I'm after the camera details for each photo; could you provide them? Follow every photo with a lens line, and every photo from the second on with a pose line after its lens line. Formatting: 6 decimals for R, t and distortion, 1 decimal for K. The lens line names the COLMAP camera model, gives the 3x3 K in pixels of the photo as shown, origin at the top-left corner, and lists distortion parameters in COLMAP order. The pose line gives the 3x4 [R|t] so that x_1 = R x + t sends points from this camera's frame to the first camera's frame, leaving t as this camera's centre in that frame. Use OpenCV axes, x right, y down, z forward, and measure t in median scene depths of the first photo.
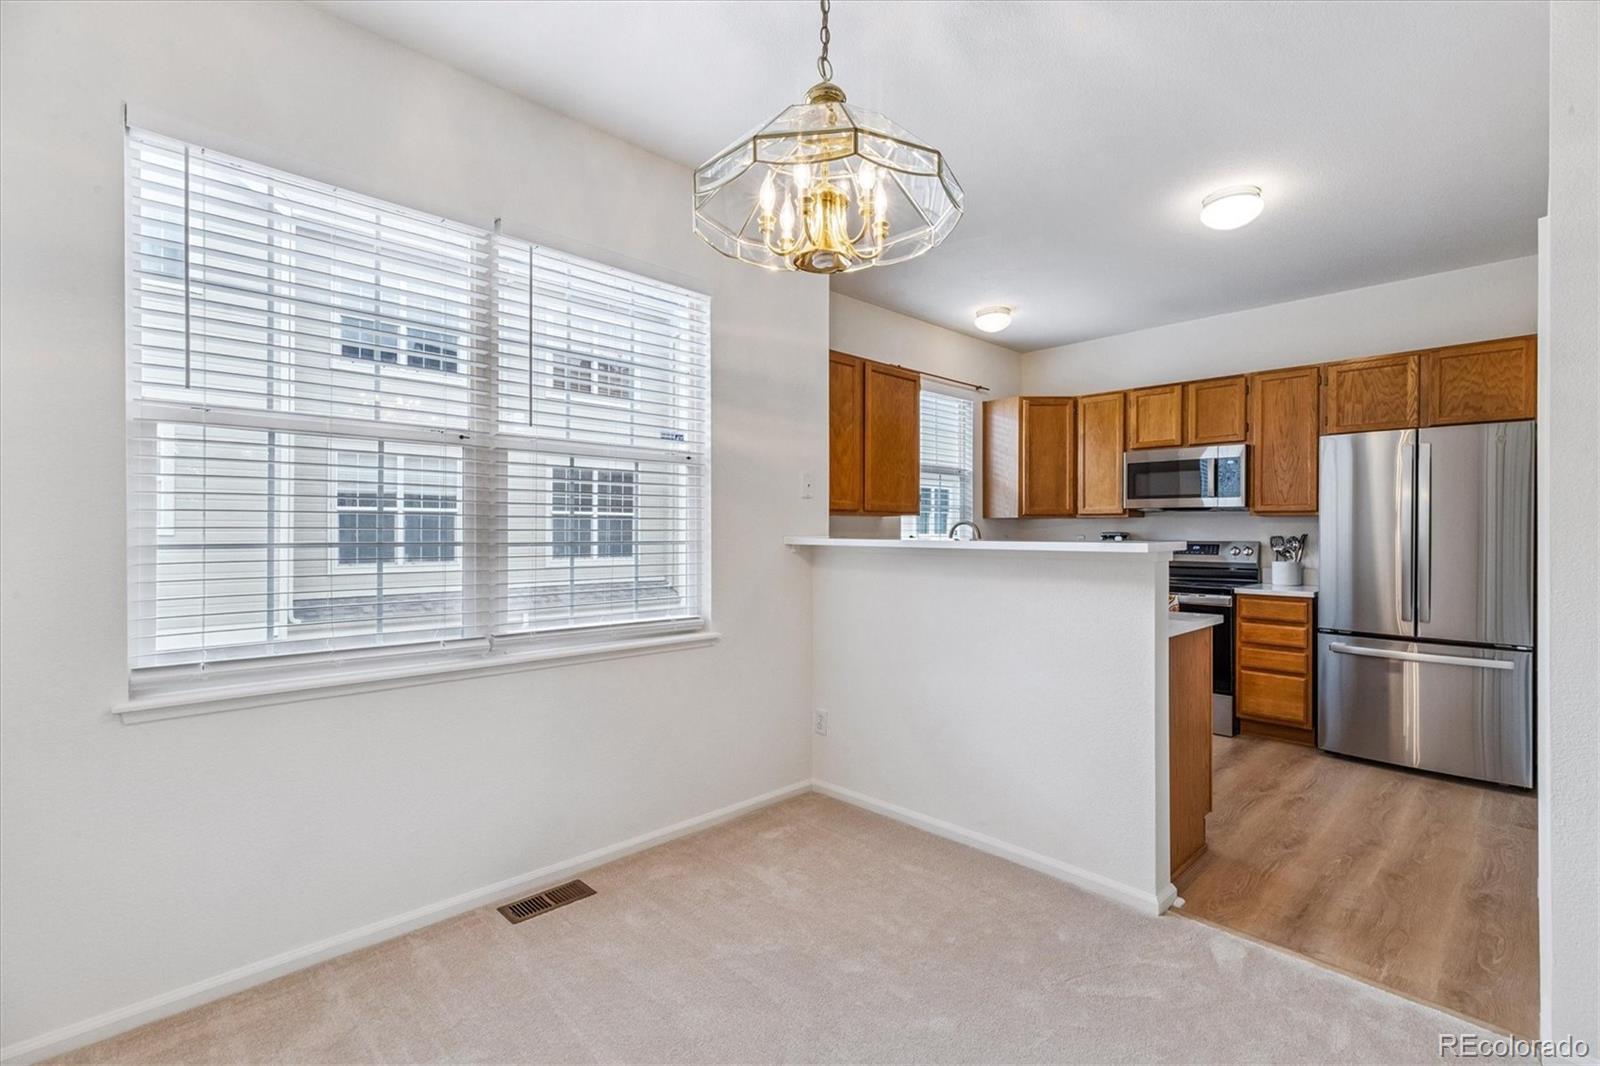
lens RADIAL K [[718.0, 0, 799.9], [0, 718.0, 531.9], [0, 0, 1]] dist [0.004295, 0.000168]
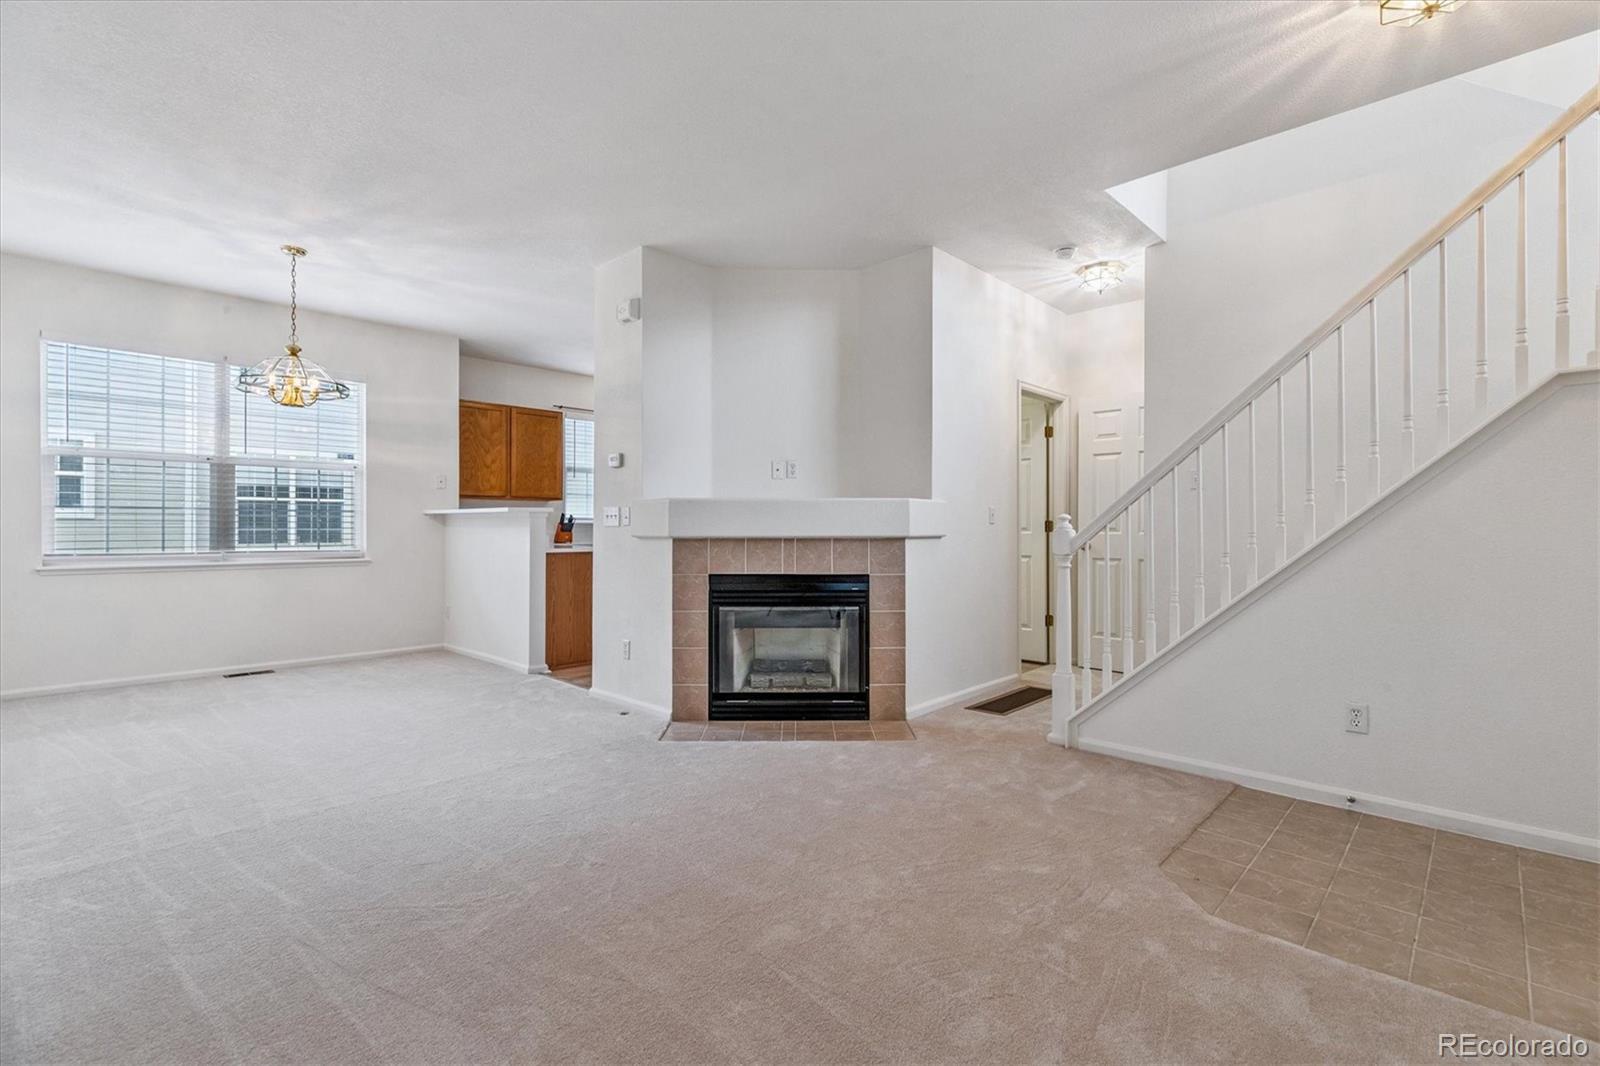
lens RADIAL K [[718.0, 0, 801.0], [0, 718.0, 528.2], [0, 0, 1]] dist [0.004295, 0.000168]
pose [[0.998883, -0.001168, 0.047228, 0.838583], [0.001026, 0.999995, 0.003019, 0.048429], [-0.047232, -0.002968, 0.998880, -0.862559]]
